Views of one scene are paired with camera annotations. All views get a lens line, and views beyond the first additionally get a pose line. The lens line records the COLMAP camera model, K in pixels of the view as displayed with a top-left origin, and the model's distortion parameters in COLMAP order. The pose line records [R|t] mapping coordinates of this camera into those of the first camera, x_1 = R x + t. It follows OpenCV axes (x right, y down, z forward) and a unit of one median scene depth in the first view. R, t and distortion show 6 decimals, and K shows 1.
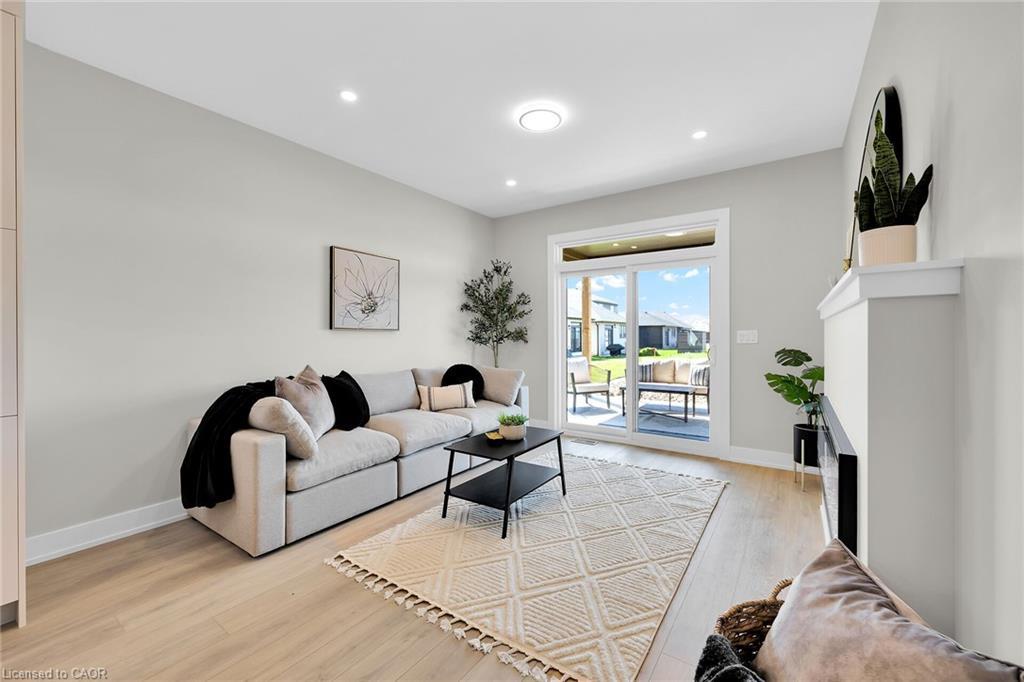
lens RADIAL K [[412.5, 0, 509.9], [0, 412.5, 344.1], [0, 0, 1]] dist [-0.000314, -0.000067]
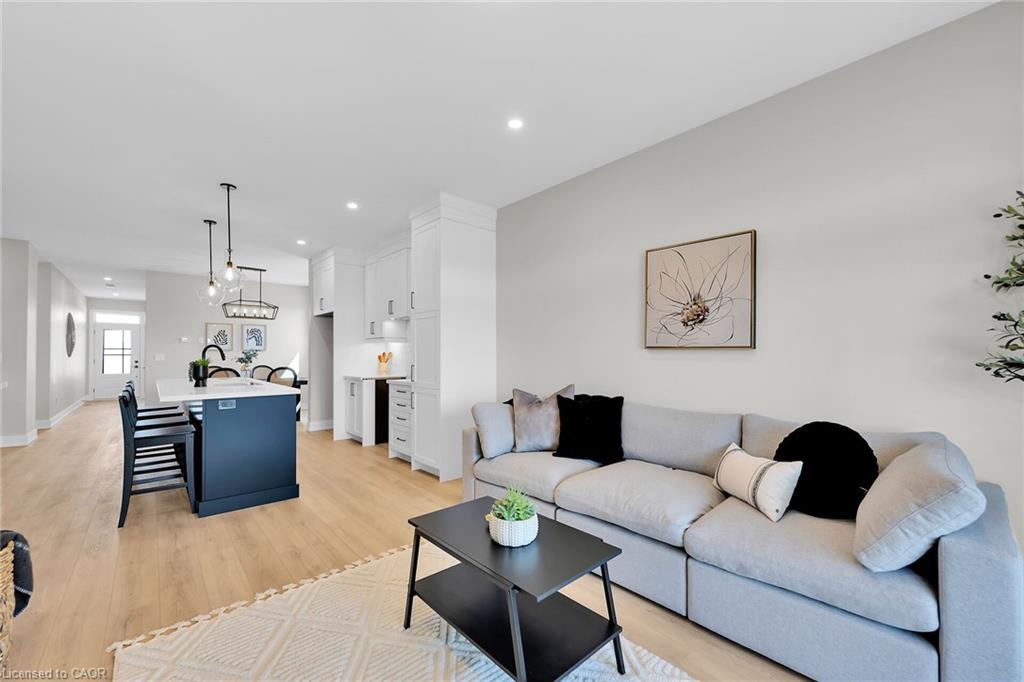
lens RADIAL K [[414.4, 0, 512.8], [0, 414.4, 351.8], [0, 0, 1]] dist [-0.001881, -0.000367]
pose [[-0.236019, -0.004641, -0.971737, 0.514155], [-0.019110, 0.999817, -0.000134, -0.025920], [0.971560, 0.018539, -0.236065, 1.024222]]
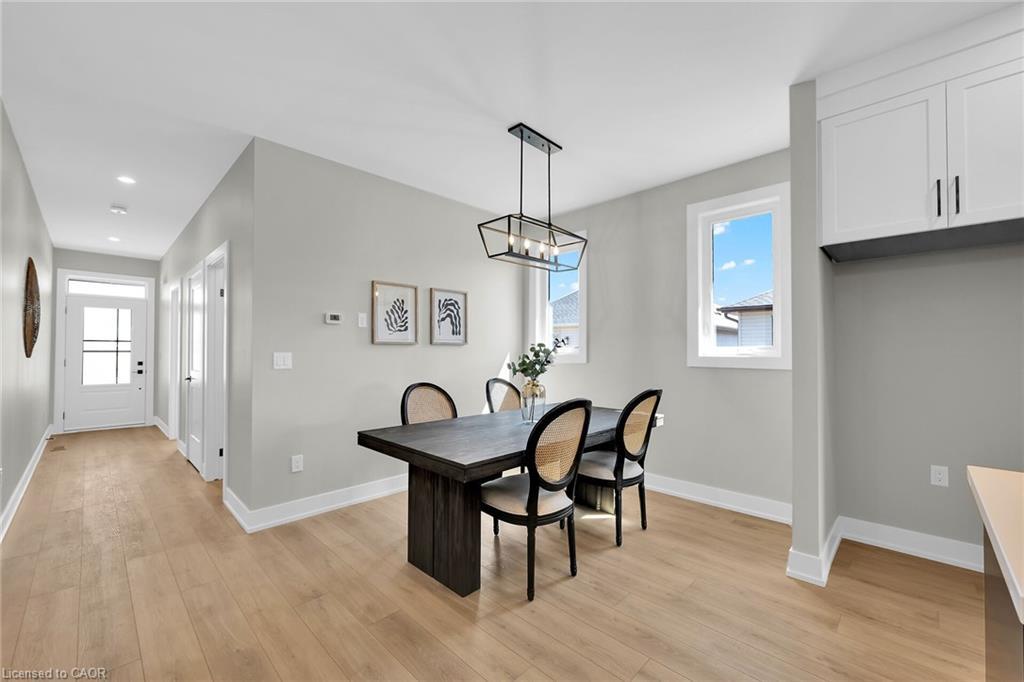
lens RADIAL K [[412.5, 0, 509.9], [0, 412.5, 344.1], [0, 0, 1]] dist [-0.000314, -0.000067]
pose [[-0.166117, -0.012647, -0.986025, -0.473160], [-0.022692, 0.999702, -0.008999, 0.002617], [0.985845, 0.020880, -0.166354, -0.839618]]
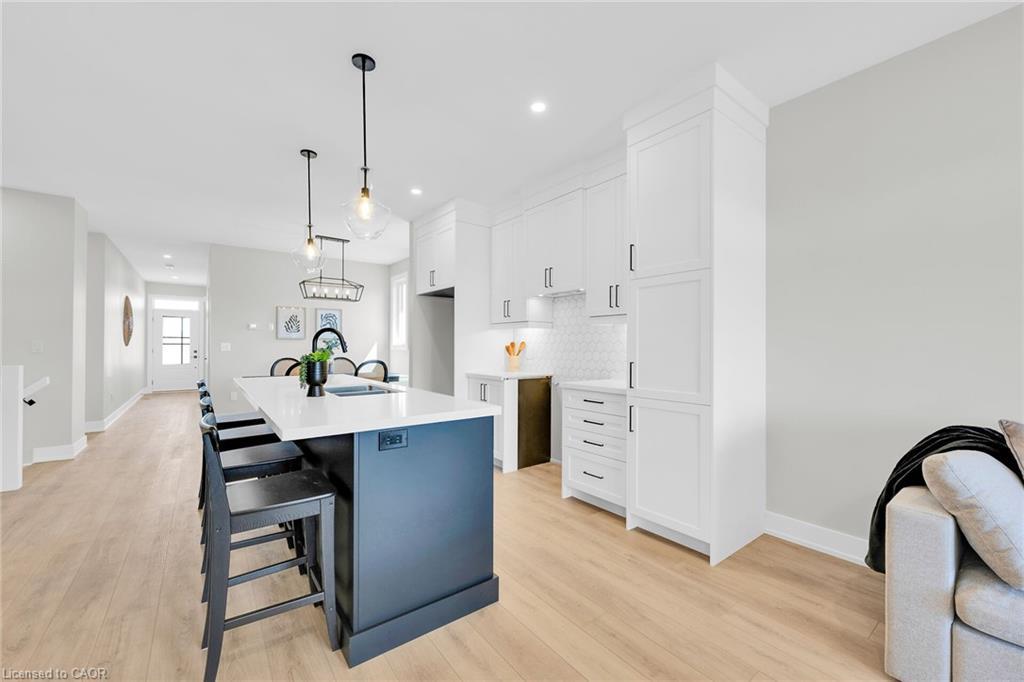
lens RADIAL K [[412.5, 0, 509.9], [0, 412.5, 344.1], [0, 0, 1]] dist [-0.000314, -0.000067]
pose [[-0.310324, -0.001855, -0.950629, 0.150030], [-0.022388, 0.999735, 0.005357, -0.011002], [0.950367, 0.022945, -0.310283, 0.413850]]
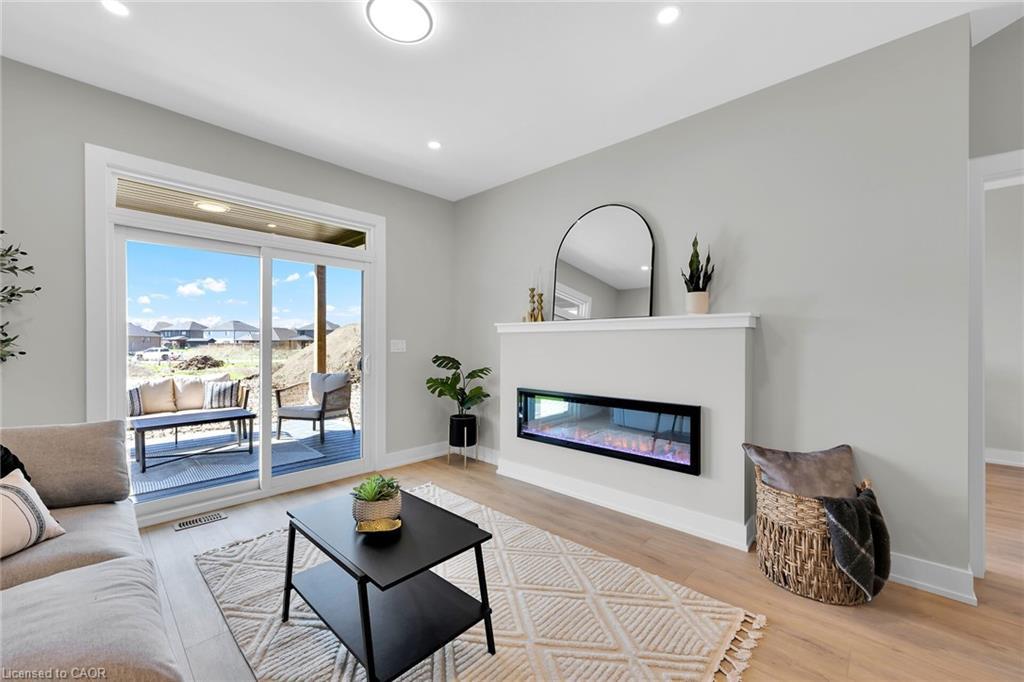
lens RADIAL K [[410.6, 0, 517.3], [0, 410.6, 345.1], [0, 0, 1]] dist [0.010585, -0.000078]
pose [[0.134431, 0.000935, 0.990922, -0.493851], [0.020945, 0.999773, -0.003785, -0.009438], [-0.990702, 0.021264, 0.134381, 0.647692]]
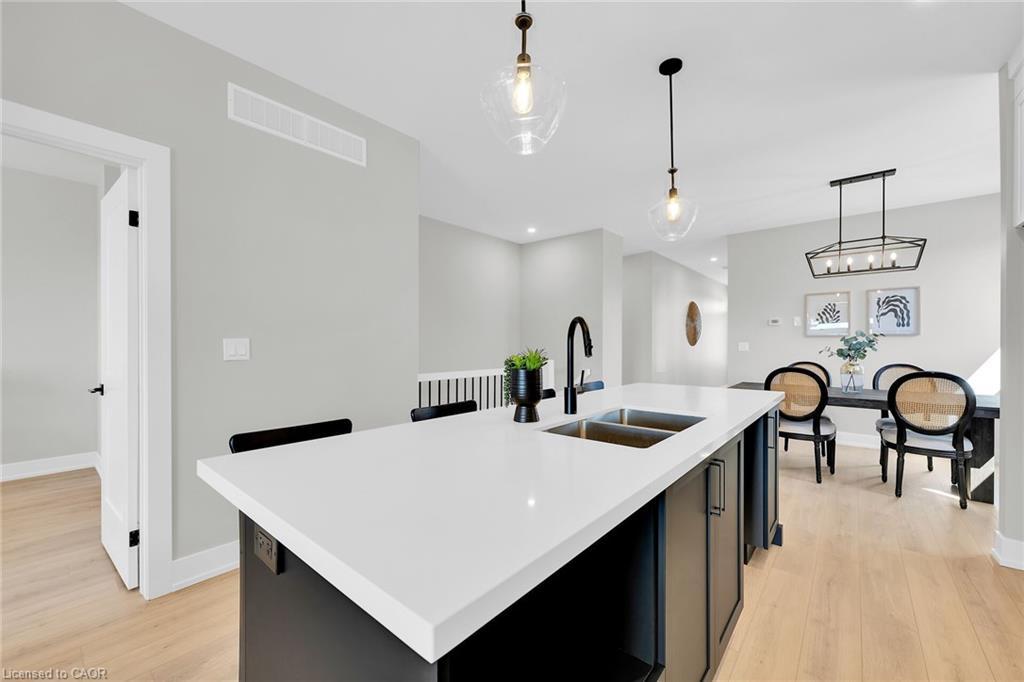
lens RADIAL K [[409.2, 0, 512.0], [0, 409.2, 341.0], [0, 0, 1]] dist [0.010058, 0.000033]
pose [[-0.996664, 0.003120, 0.081553, -0.466299], [0.004154, 0.999913, 0.012511, -0.007053], [-0.081507, 0.012808, -0.996590, 0.336610]]
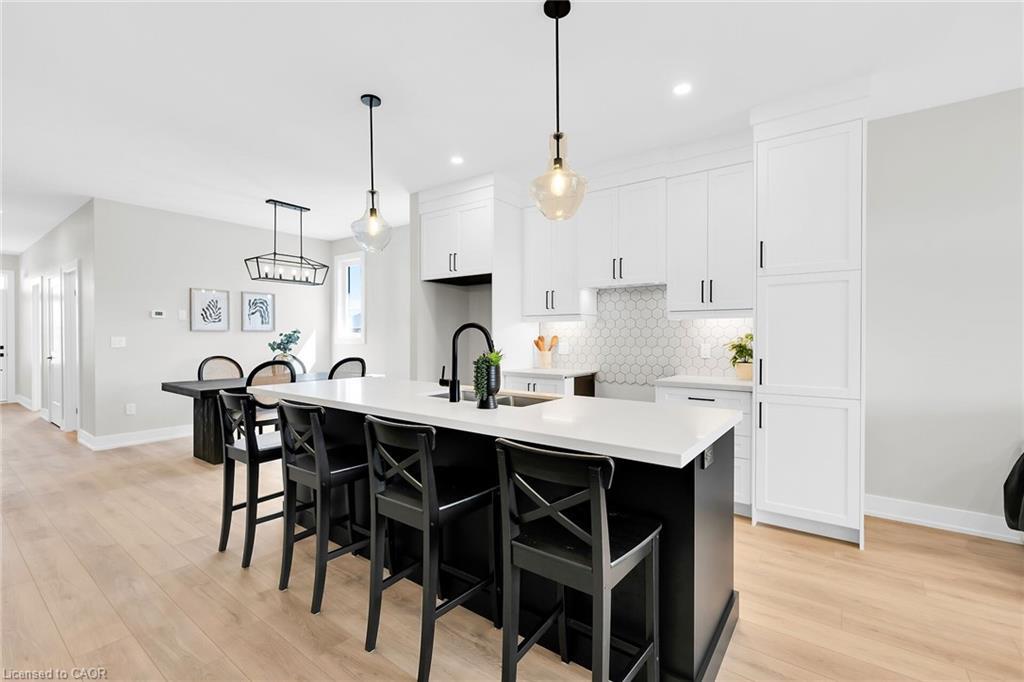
lens RADIAL K [[447.3, 0, 507.3], [0, 447.3, 338.4], [0, 0, 1]] dist [0.001524, -0.000094]
pose [[-0.034151, 0.007076, -0.999392, 0.204273], [-0.022600, 0.999714, 0.007851, -0.012272], [0.999161, 0.022854, -0.033982, -0.093258]]
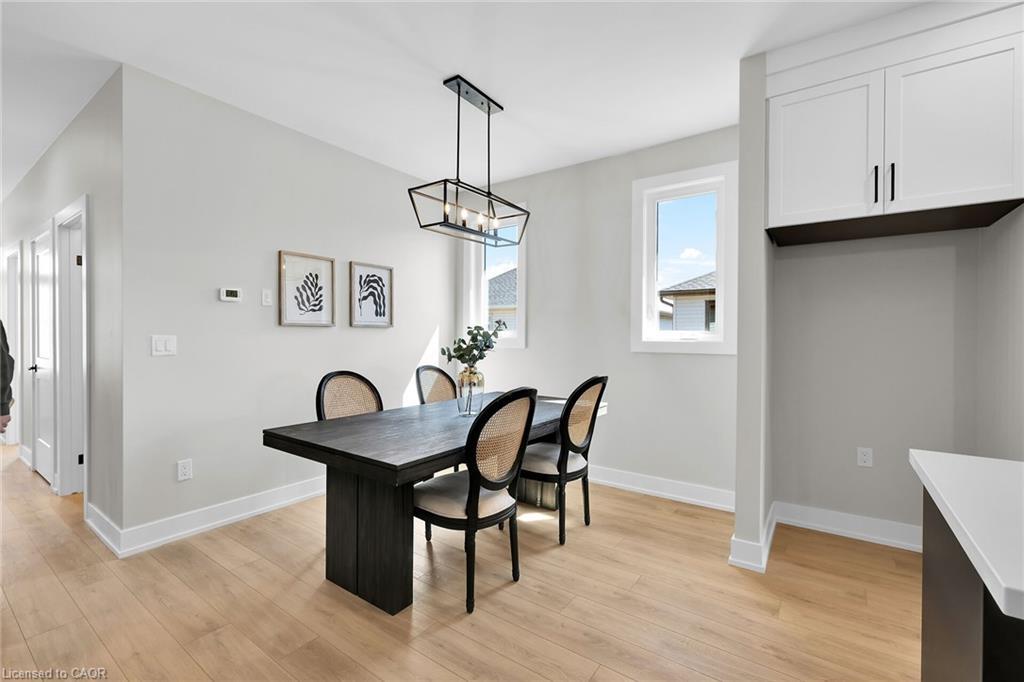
lens RADIAL K [[450.0, 0, 500.4], [0, 450.0, 337.2], [0, 0, 1]] dist [0.000129, -0.000098]
pose [[-0.024794, 0.007926, -0.999661, -0.492884], [-0.026847, 0.999603, 0.008592, 0.004280], [0.999332, 0.027051, -0.024571, -0.859732]]
